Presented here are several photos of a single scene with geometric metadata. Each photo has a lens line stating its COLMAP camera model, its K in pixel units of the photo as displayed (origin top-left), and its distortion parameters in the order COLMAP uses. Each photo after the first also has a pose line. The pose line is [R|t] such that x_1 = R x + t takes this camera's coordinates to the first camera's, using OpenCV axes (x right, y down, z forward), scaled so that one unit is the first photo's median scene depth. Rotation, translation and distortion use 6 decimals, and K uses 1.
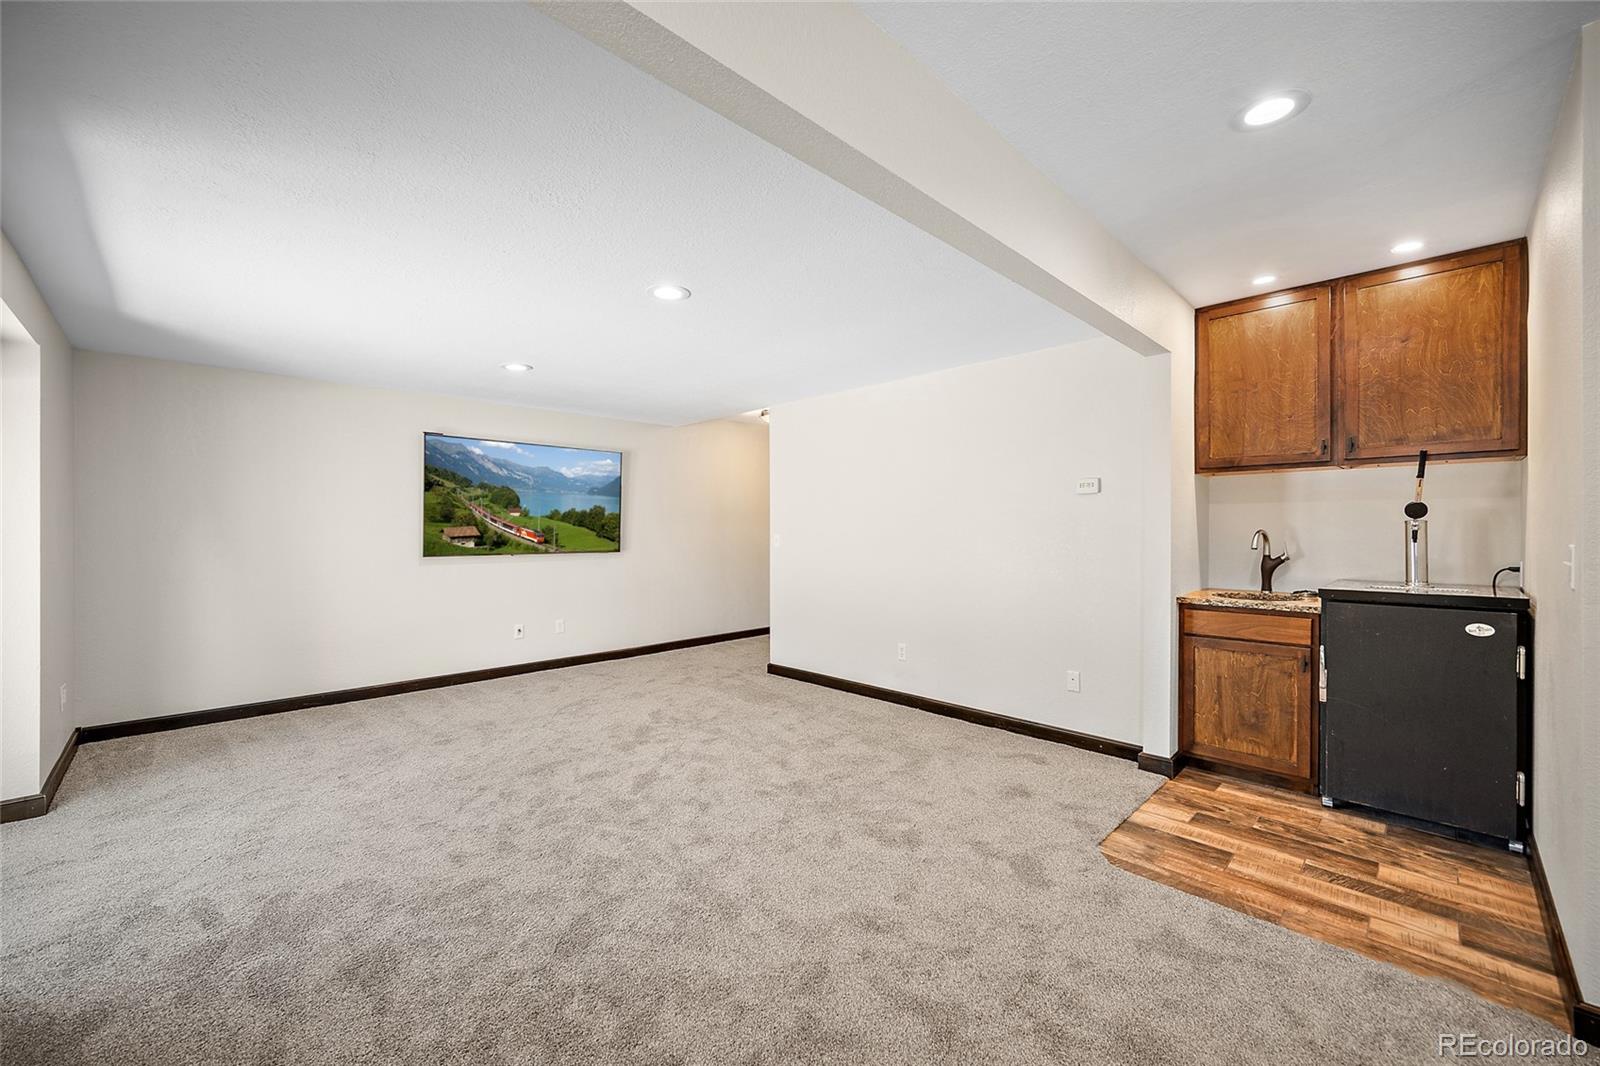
lens RADIAL K [[631.4, 0, 801.9], [0, 631.4, 528.5], [0, 0, 1]] dist [-0.002564, -0.000218]
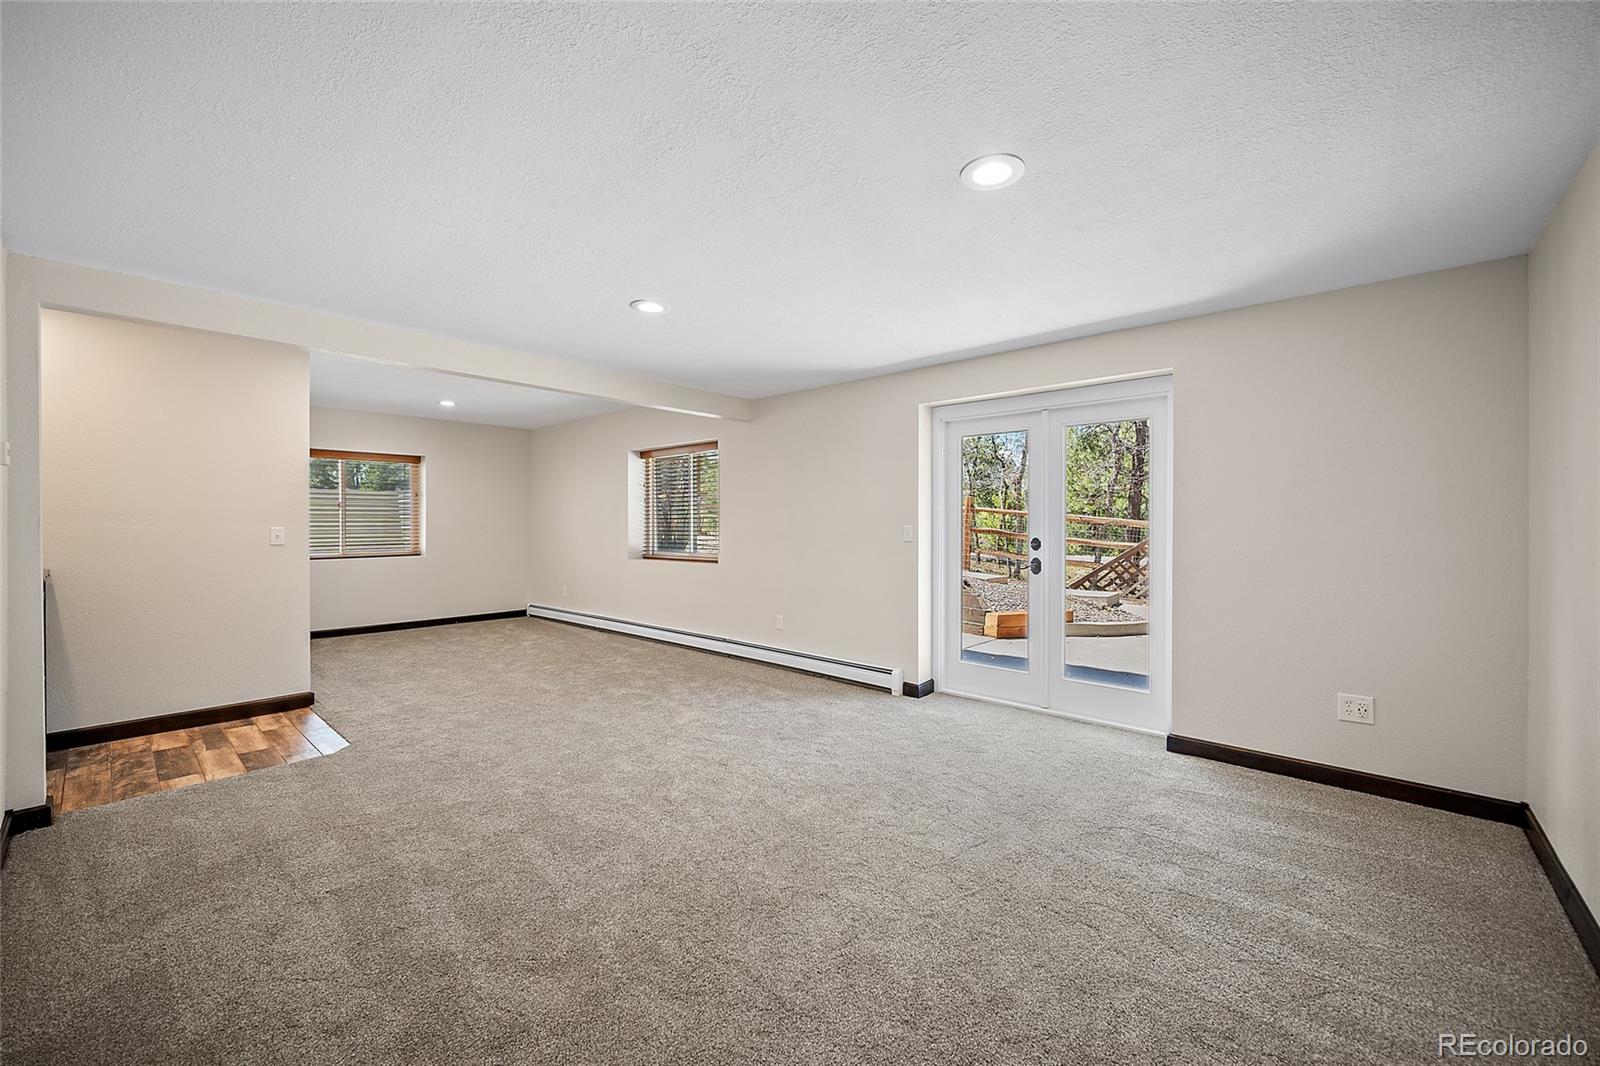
lens RADIAL K [[631.4, 0, 801.9], [0, 631.4, 528.5], [0, 0, 1]] dist [-0.002564, -0.000218]
pose [[-0.998391, 0.003850, -0.056568, -0.383732], [0.003479, 0.999972, 0.006668, 0.012859], [0.056592, 0.006460, -0.998377, 1.991047]]
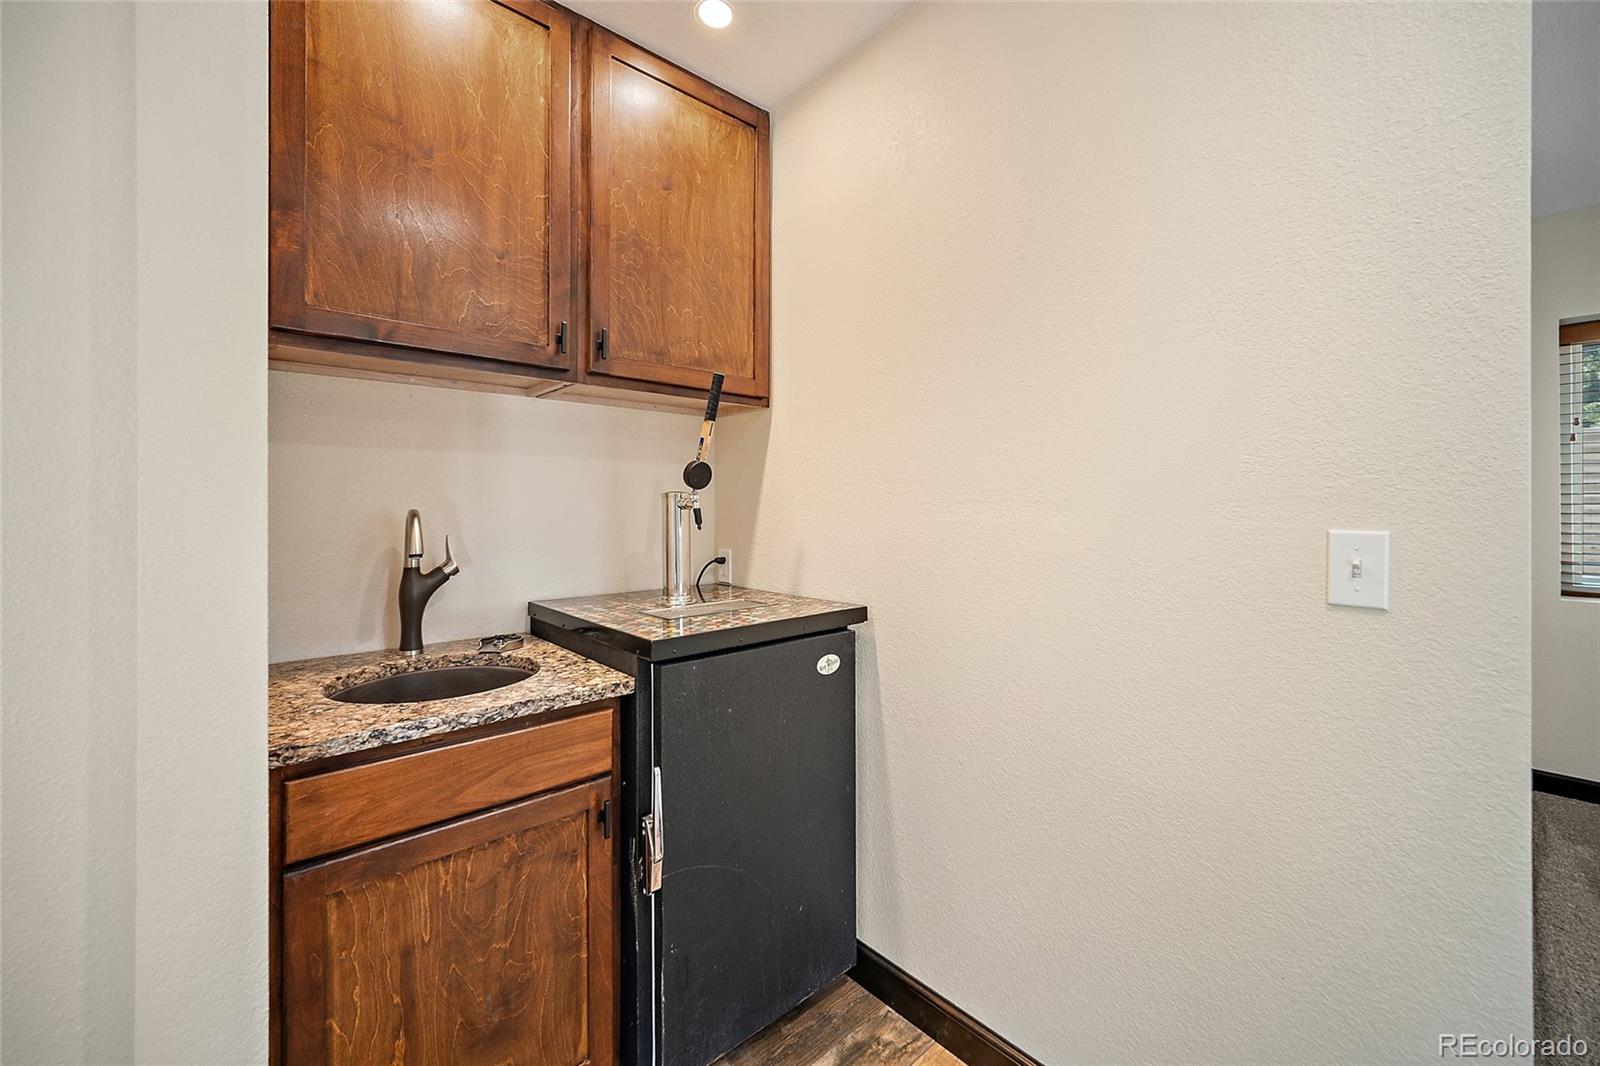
lens RADIAL K [[636.8, 0, 798.8], [0, 636.8, 508.6], [0, 0, 1]] dist [-0.001698, -0.000171]
pose [[0.047948, -0.000823, 0.998849, 0.354193], [0.003750, 0.999993, 0.000644, 0.002316], [-0.998843, 0.003715, 0.047951, 0.816787]]
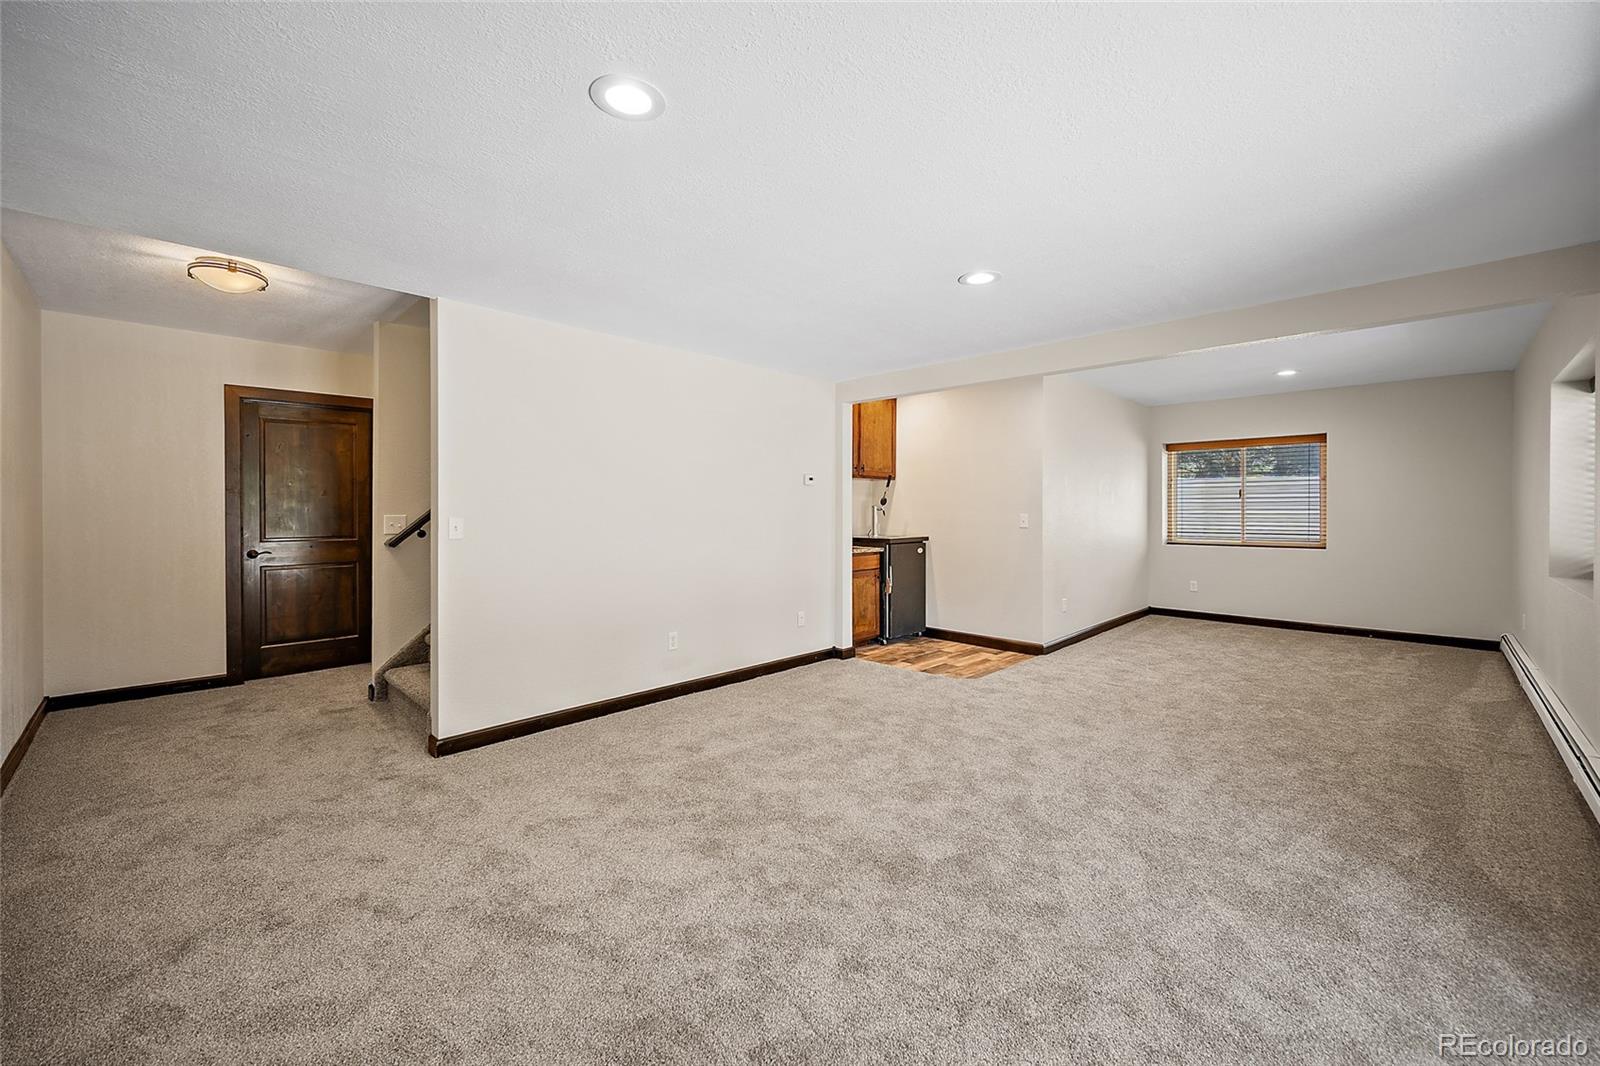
lens RADIAL K [[631.4, 0, 801.9], [0, 631.4, 528.5], [0, 0, 1]] dist [-0.002564, -0.000218]
pose [[-0.012226, -0.027042, 0.999560, -1.145243], [-0.001409, 0.999634, 0.027026, 0.006451], [-0.999924, -0.001078, -0.012260, 1.222654]]
